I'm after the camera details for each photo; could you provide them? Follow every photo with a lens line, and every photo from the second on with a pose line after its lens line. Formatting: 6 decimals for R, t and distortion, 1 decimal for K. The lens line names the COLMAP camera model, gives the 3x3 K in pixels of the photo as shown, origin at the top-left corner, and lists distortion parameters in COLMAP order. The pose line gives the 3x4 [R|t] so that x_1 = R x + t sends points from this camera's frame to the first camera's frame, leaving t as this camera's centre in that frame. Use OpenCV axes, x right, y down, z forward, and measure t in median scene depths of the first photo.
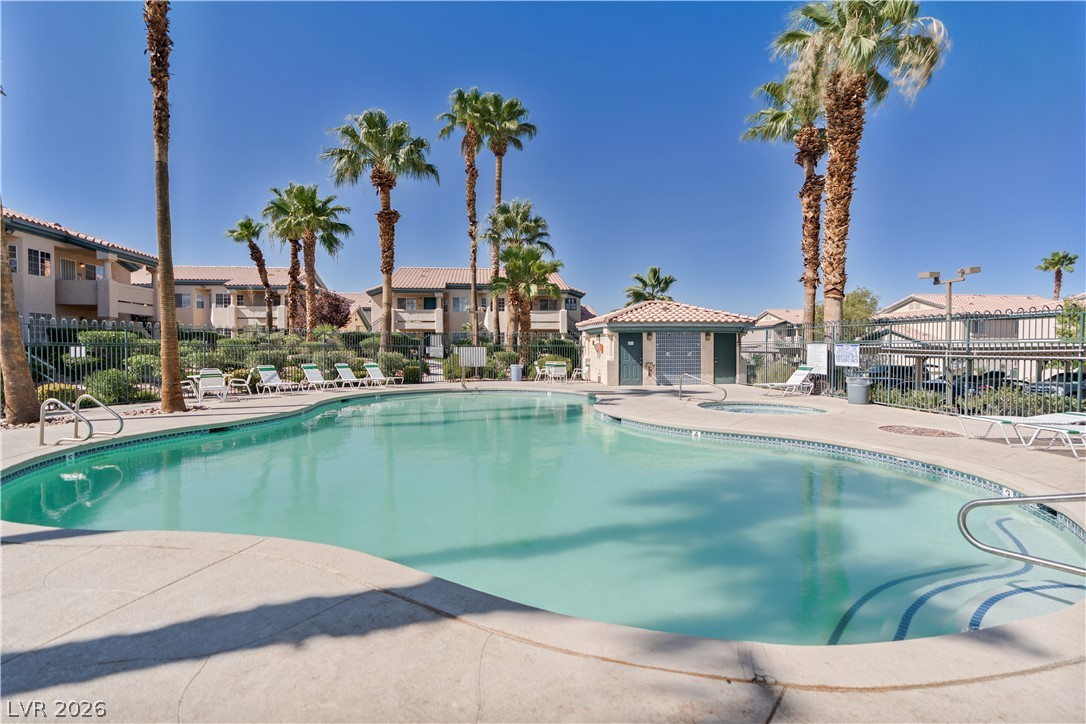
lens RADIAL K [[499.0, 0, 540.9], [0, 499.0, 354.0], [0, 0, 1]] dist [-0.001492, 0.000534]
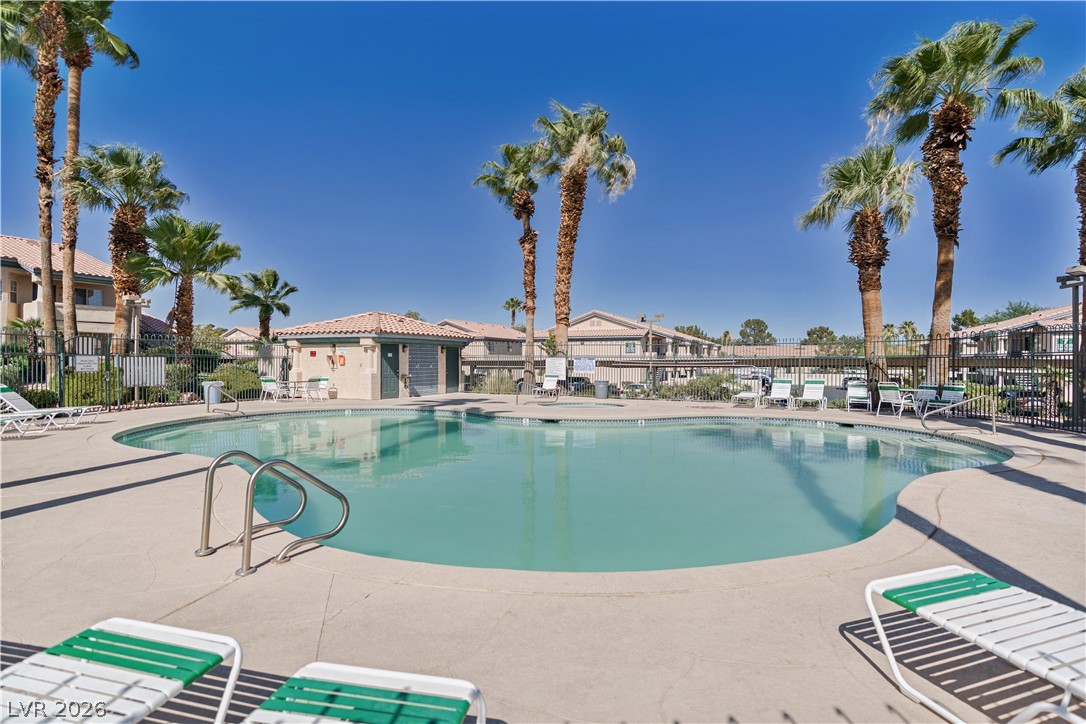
lens RADIAL K [[499.0, 0, 540.9], [0, 499.0, 354.0], [0, 0, 1]] dist [-0.001492, 0.000534]
pose [[0.563654, 0.014525, 0.825883, -0.446535], [0.007931, 0.999704, -0.022995, 0.001030], [-0.825973, 0.019511, 0.563372, 0.209194]]
